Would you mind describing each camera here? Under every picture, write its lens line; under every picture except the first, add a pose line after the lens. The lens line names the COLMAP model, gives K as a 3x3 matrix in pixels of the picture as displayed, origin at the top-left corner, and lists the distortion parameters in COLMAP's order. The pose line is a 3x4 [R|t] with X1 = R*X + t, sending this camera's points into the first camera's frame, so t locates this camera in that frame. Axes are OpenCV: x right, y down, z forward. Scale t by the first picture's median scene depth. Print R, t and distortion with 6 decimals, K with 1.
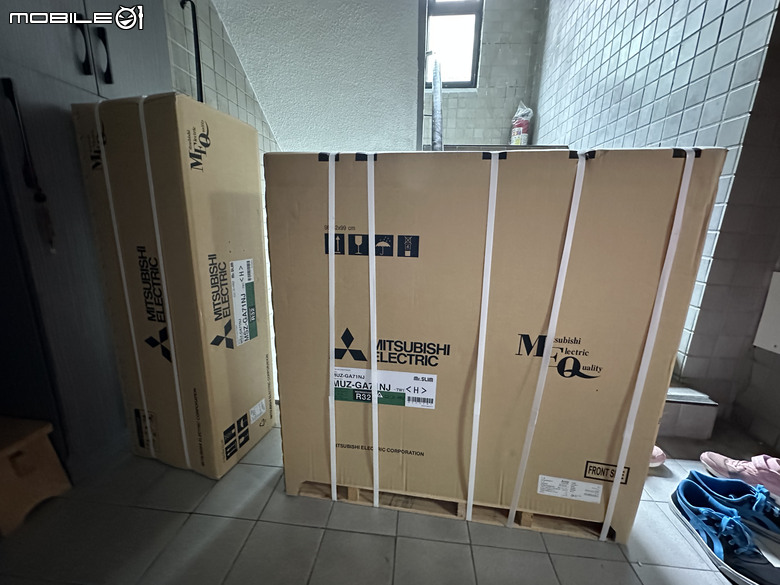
lens RADIAL K [[314.7, 0, 390.0], [0, 314.7, 292.5], [0, 0, 1]] dist [0.003655, -0.000327]
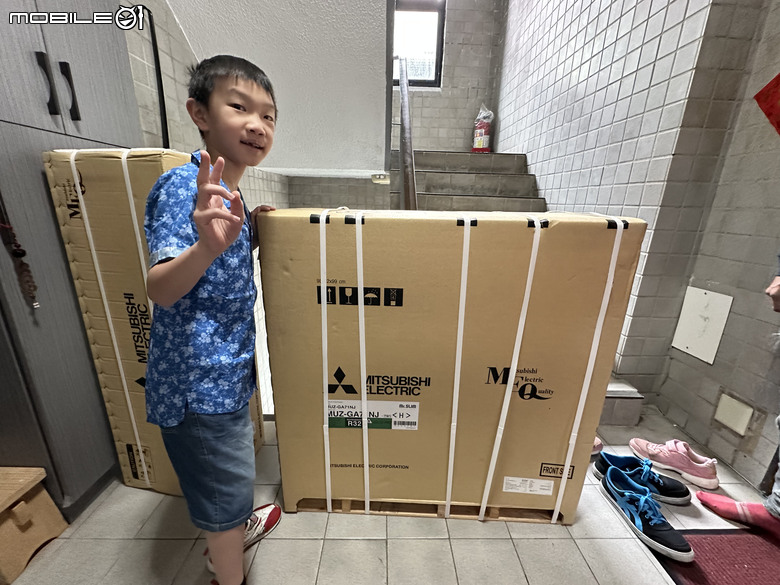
lens RADIAL K [[314.7, 0, 390.0], [0, 314.7, 292.5], [0, 0, 1]] dist [0.003655, -0.000327]
pose [[0.993808, -0.031216, 0.106639, -0.062182], [0.025373, 0.998124, 0.055715, -0.189123], [-0.108178, -0.052665, 0.992736, -0.101984]]
